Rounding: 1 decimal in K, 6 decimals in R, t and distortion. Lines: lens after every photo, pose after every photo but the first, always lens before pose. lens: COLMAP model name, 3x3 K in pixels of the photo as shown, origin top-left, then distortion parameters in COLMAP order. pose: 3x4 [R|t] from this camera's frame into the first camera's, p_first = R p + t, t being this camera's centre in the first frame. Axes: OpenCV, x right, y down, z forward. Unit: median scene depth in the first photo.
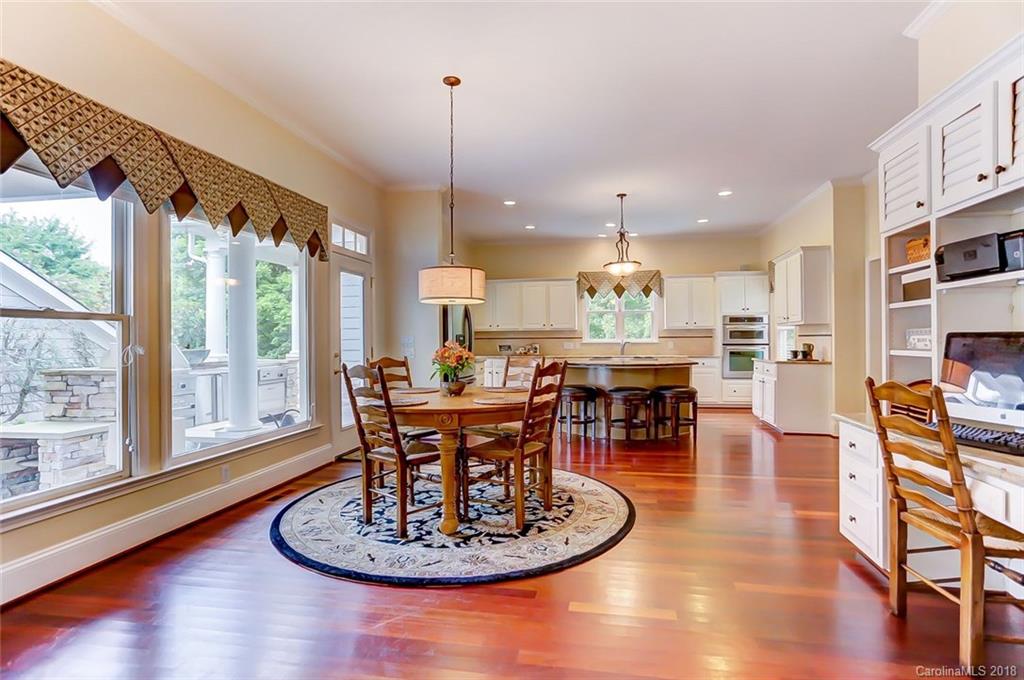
lens RADIAL K [[506.9, 0, 521.6], [0, 506.9, 337.2], [0, 0, 1]] dist [-0.024060, 0.002743]
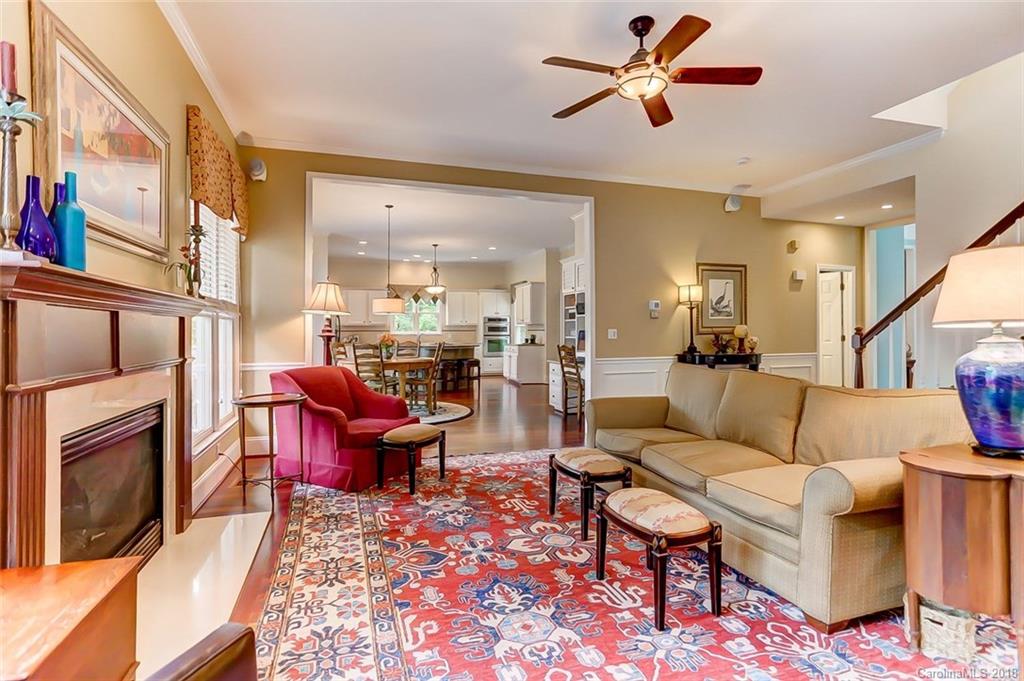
lens RADIAL K [[506.9, 0, 504.8], [0, 506.9, 334.4], [0, 0, 1]] dist [-0.024060, 0.002743]
pose [[0.884926, 0.000636, 0.465732, -0.293929], [-0.005204, 0.999950, 0.008521, -0.002676], [-0.465703, -0.009965, 0.884885, -0.451112]]
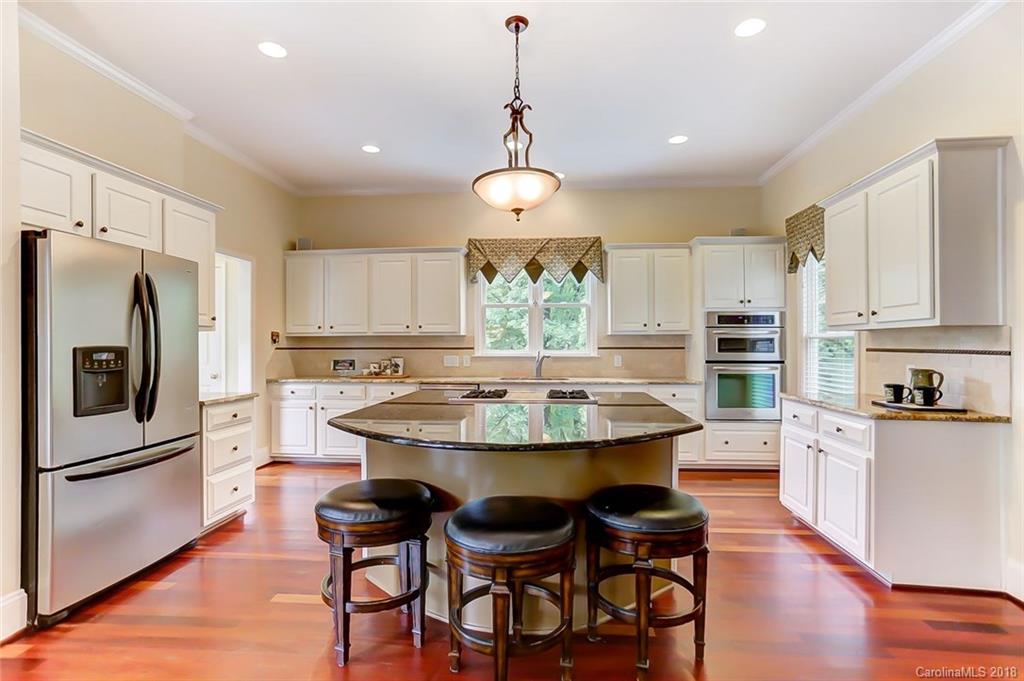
lens RADIAL K [[506.9, 0, 509.6], [0, 506.9, 344.7], [0, 0, 1]] dist [-0.024060, 0.002743]
pose [[0.995684, 0.005111, 0.092667, 0.123434], [-0.005655, 0.999968, 0.005600, -0.007543], [-0.092636, -0.006100, 0.995681, 0.459732]]
